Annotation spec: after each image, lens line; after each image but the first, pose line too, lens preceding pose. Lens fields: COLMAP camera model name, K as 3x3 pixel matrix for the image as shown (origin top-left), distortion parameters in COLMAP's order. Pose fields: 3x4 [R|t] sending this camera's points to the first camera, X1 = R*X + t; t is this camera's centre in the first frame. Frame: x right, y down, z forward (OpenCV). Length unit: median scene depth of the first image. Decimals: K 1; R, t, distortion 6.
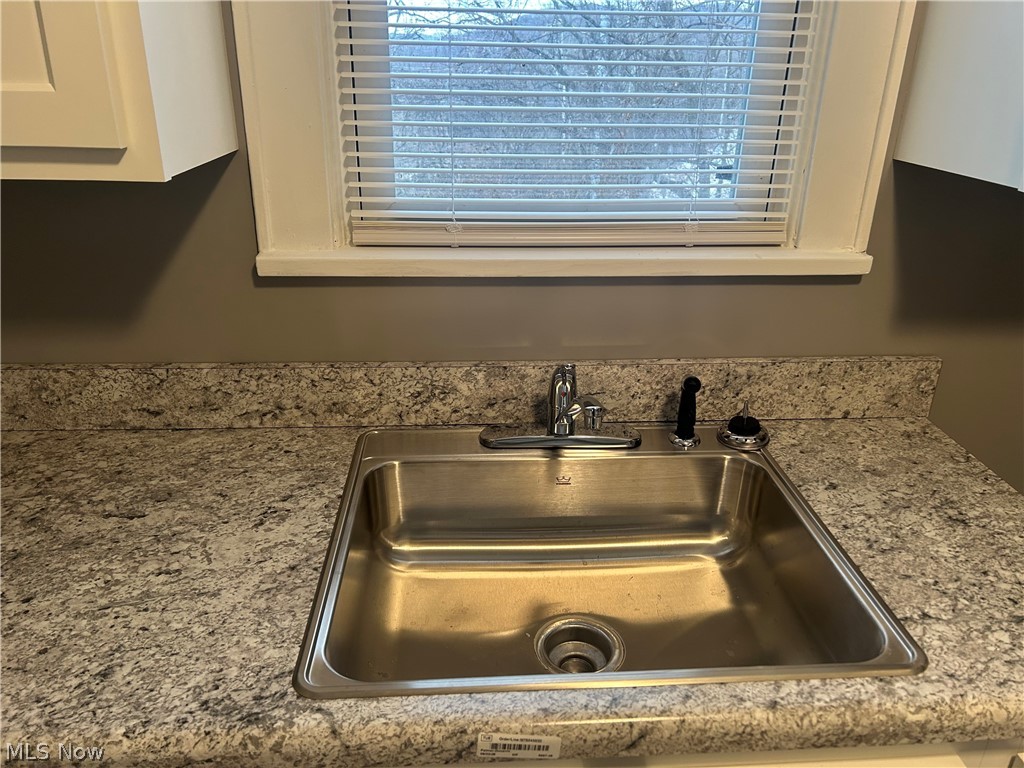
lens RADIAL K [[757.7, 0, 512.0], [0, 757.7, 384.0], [0, 0, 1]] dist [0.066339, -0.057136]
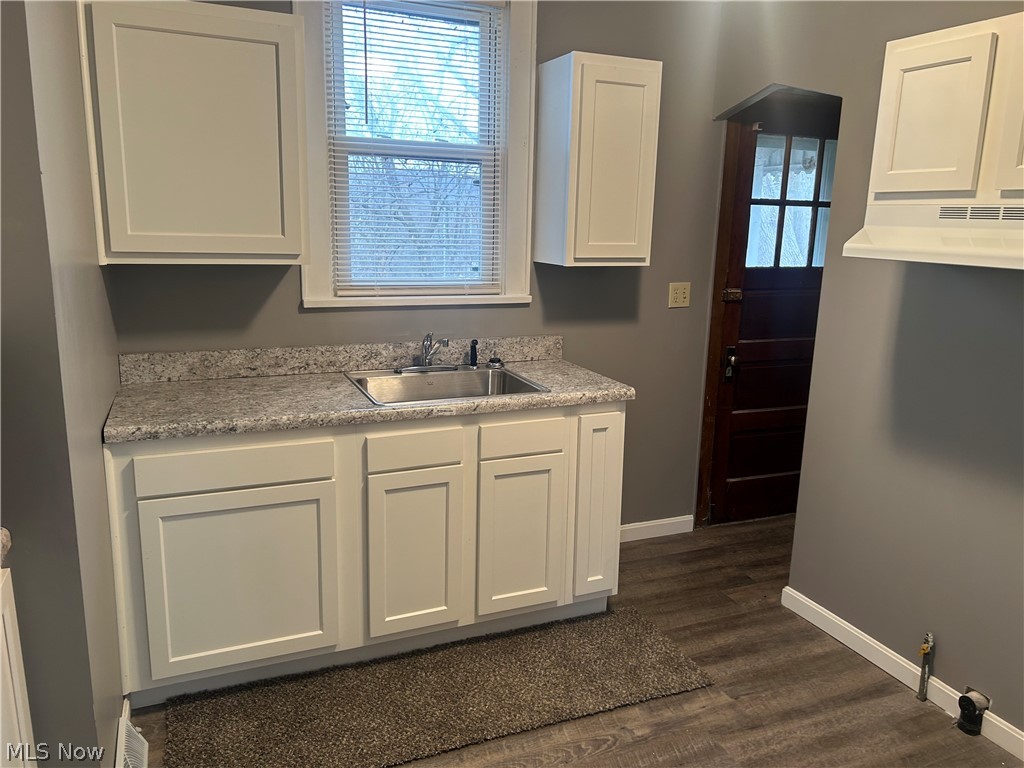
lens RADIAL K [[761.9, 0, 512.0], [0, 761.9, 384.0], [0, 0, 1]] dist [0.007253, -0.046654]
pose [[0.942019, -0.061747, 0.329830, -0.495064], [0.122694, 0.978244, -0.167287, 0.568267], [-0.312324, 0.198055, 0.929100, -1.393522]]
